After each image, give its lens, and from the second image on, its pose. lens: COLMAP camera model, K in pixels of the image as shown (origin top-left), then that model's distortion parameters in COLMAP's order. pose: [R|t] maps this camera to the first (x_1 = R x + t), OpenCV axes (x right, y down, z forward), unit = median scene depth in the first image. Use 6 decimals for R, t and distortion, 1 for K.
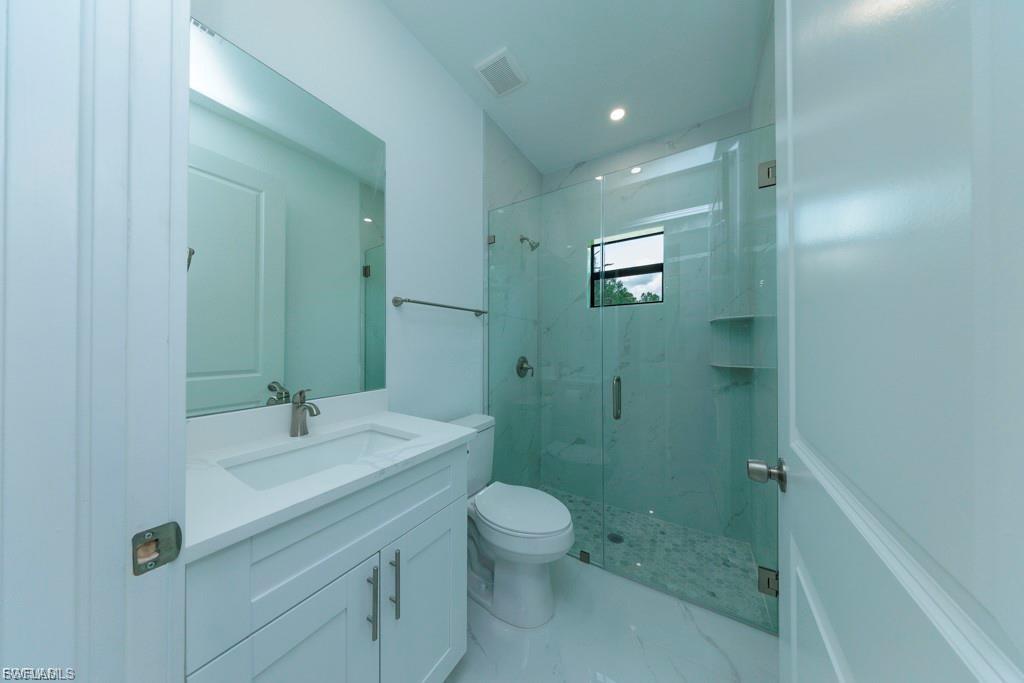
lens RADIAL K [[294.8, 0, 512.1], [0, 294.8, 343.9], [0, 0, 1]] dist [-0.001036, -0.000045]
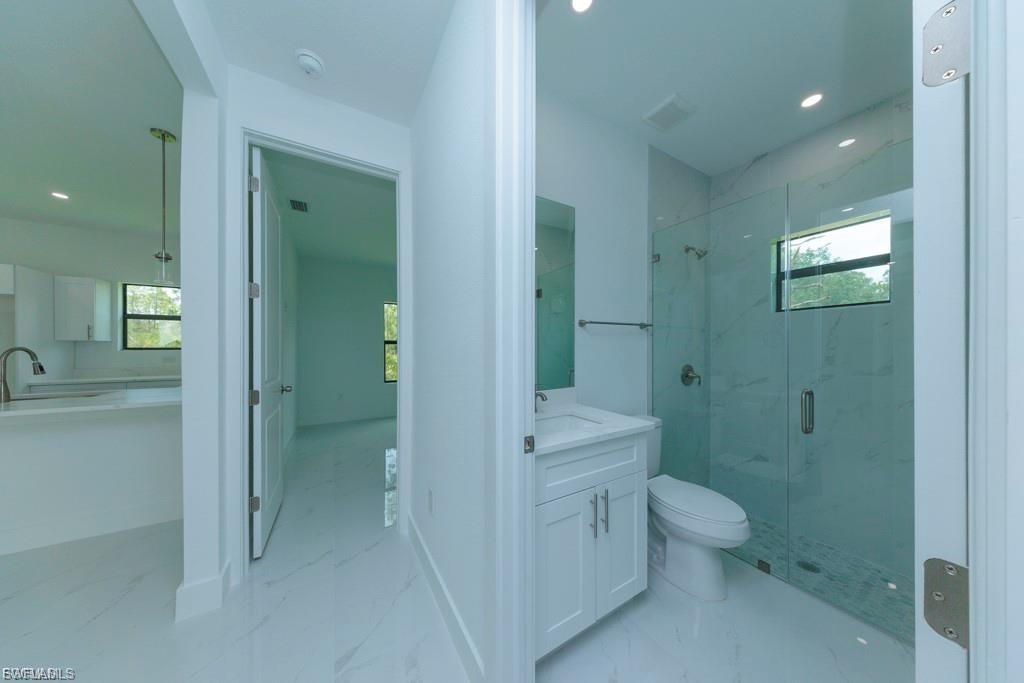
lens RADIAL K [[293.1, 0, 506.5], [0, 293.1, 350.6], [0, 0, 1]] dist [-0.005620, -0.000084]
pose [[0.879207, -0.001255, -0.476439, -0.041641], [0.004256, 0.999977, 0.005219, -0.018704], [0.476421, -0.006617, 0.879192, -0.228035]]
